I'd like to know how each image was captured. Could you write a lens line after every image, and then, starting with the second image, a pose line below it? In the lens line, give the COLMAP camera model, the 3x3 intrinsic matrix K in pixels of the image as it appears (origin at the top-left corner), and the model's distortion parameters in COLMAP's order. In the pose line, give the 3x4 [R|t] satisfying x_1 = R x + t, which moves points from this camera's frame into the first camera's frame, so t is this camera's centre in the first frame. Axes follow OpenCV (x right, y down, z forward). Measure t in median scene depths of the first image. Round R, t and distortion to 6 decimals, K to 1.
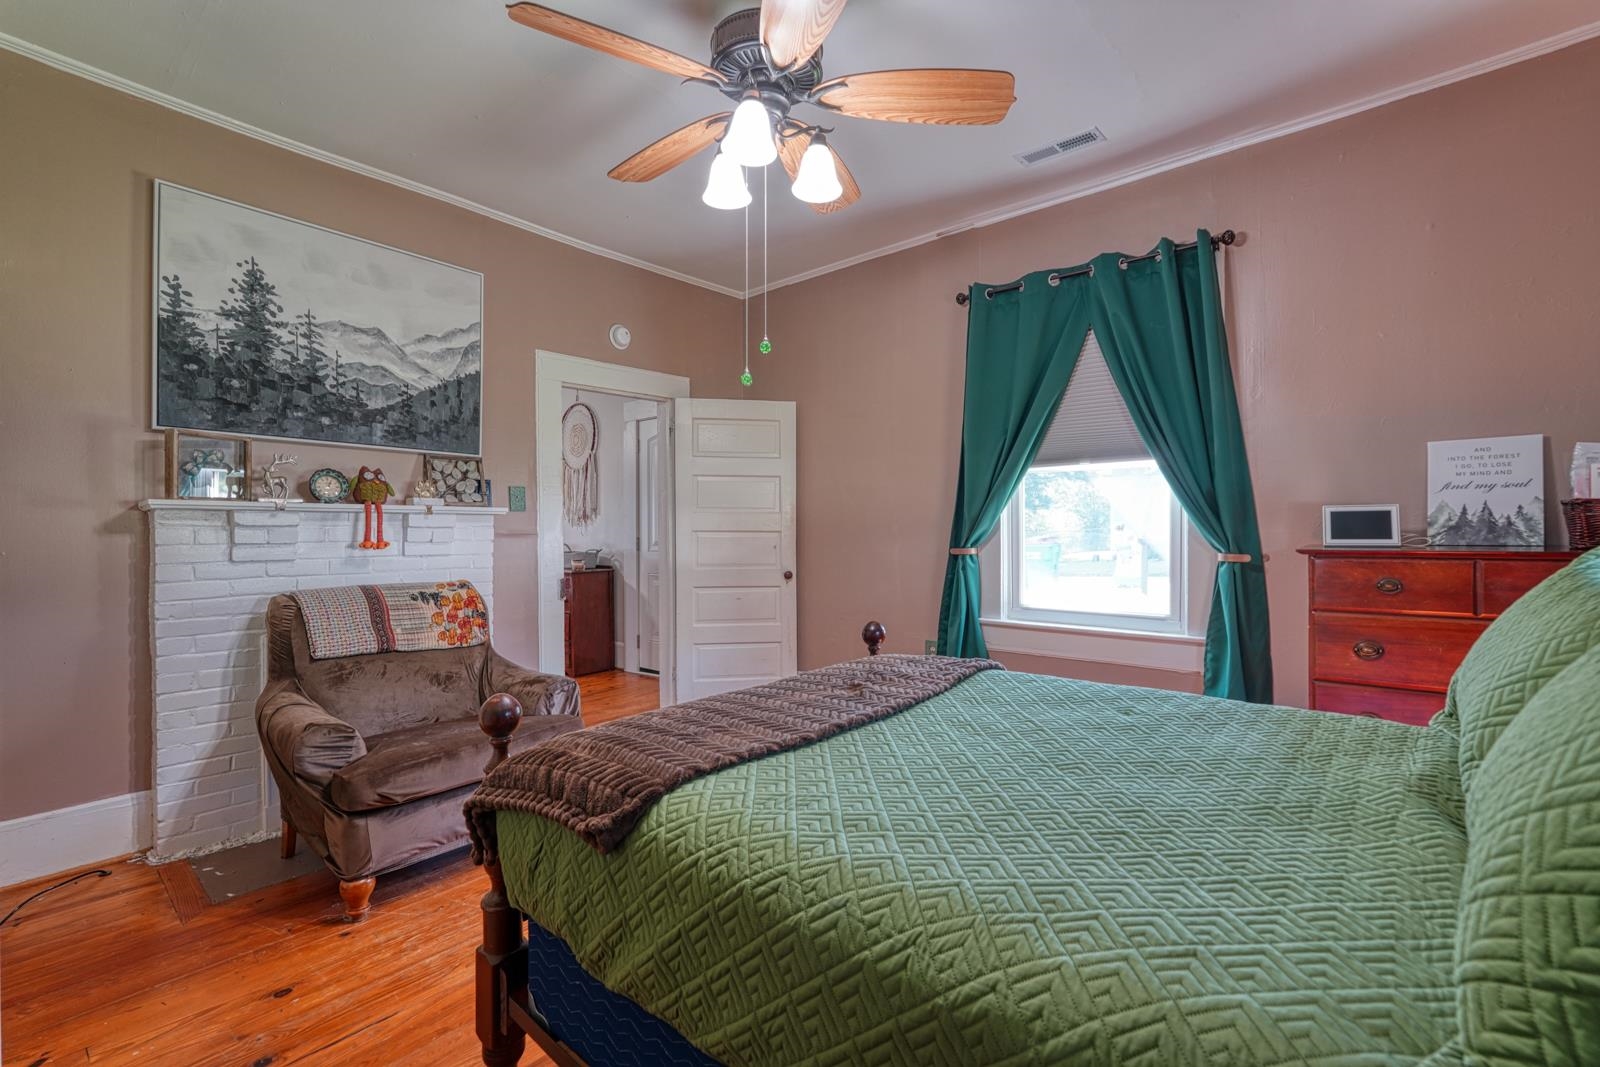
lens RADIAL K [[706.3, 0, 786.8], [0, 706.3, 529.1], [0, 0, 1]] dist [-0.015327, 0.007076]
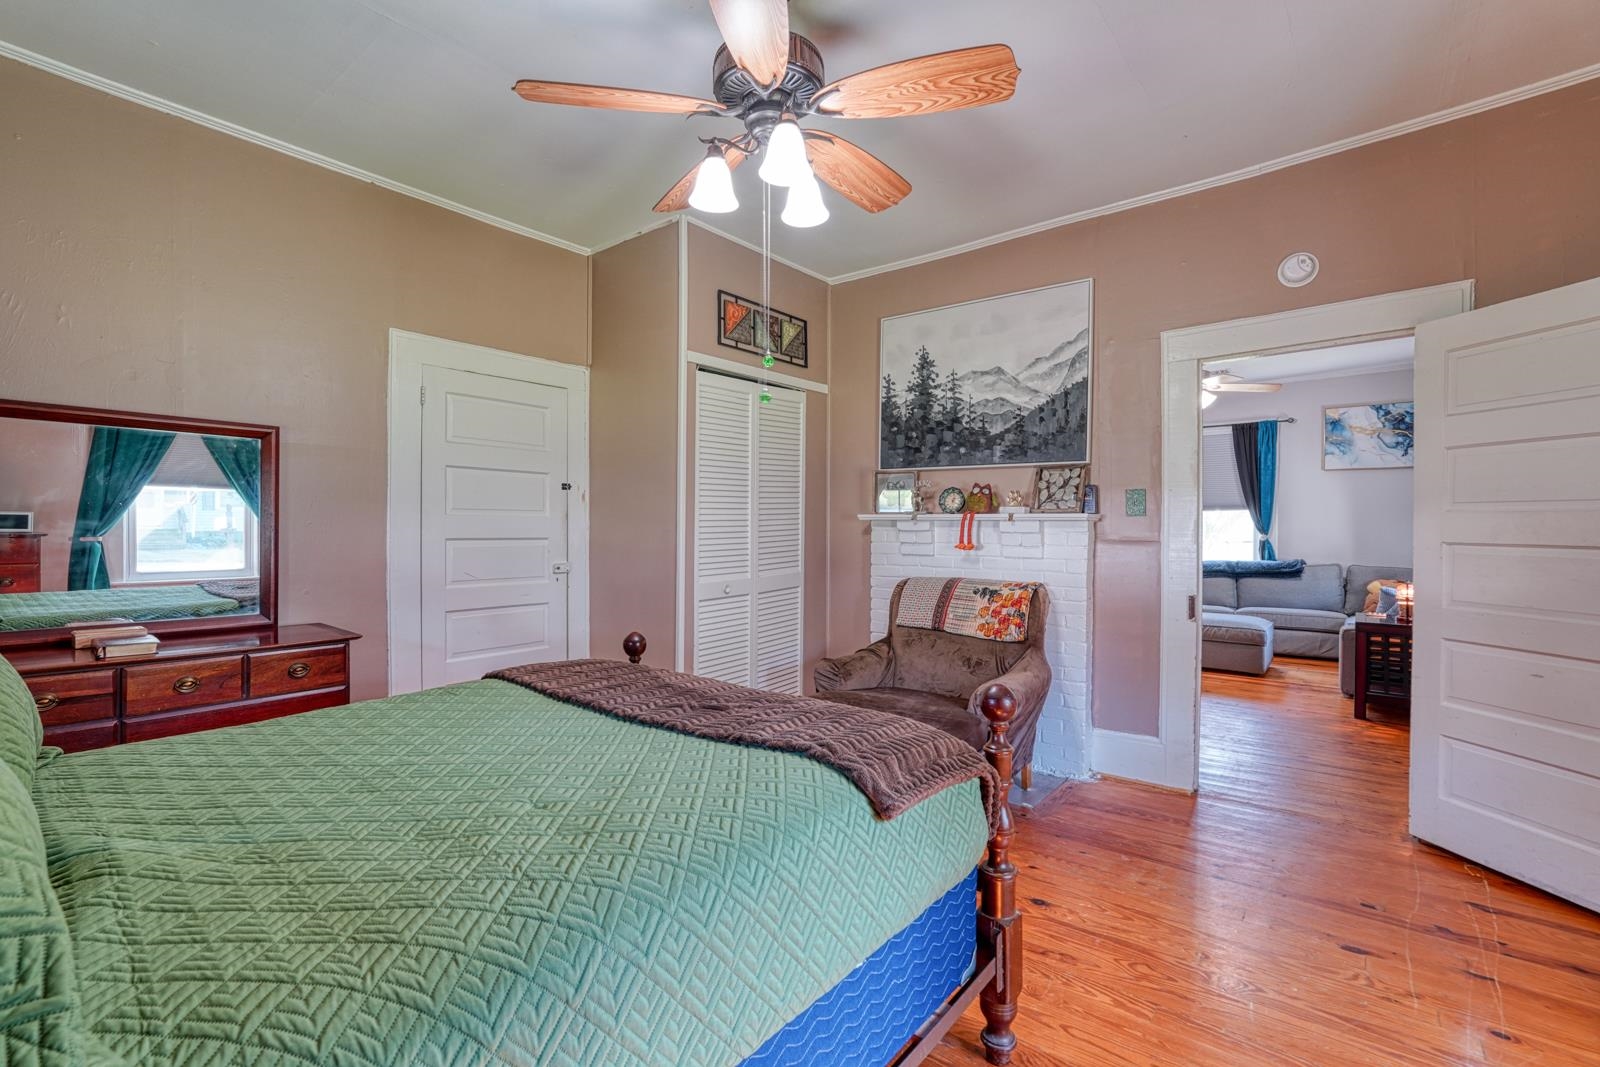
lens RADIAL K [[706.3, 0, 786.0], [0, 706.3, 528.5], [0, 0, 1]] dist [-0.015327, 0.007076]
pose [[0.014461, 0.012379, -0.999819, 0.662863], [-0.000293, 0.999923, 0.012376, -0.024909], [0.999895, 0.000114, 0.014464, 0.658534]]
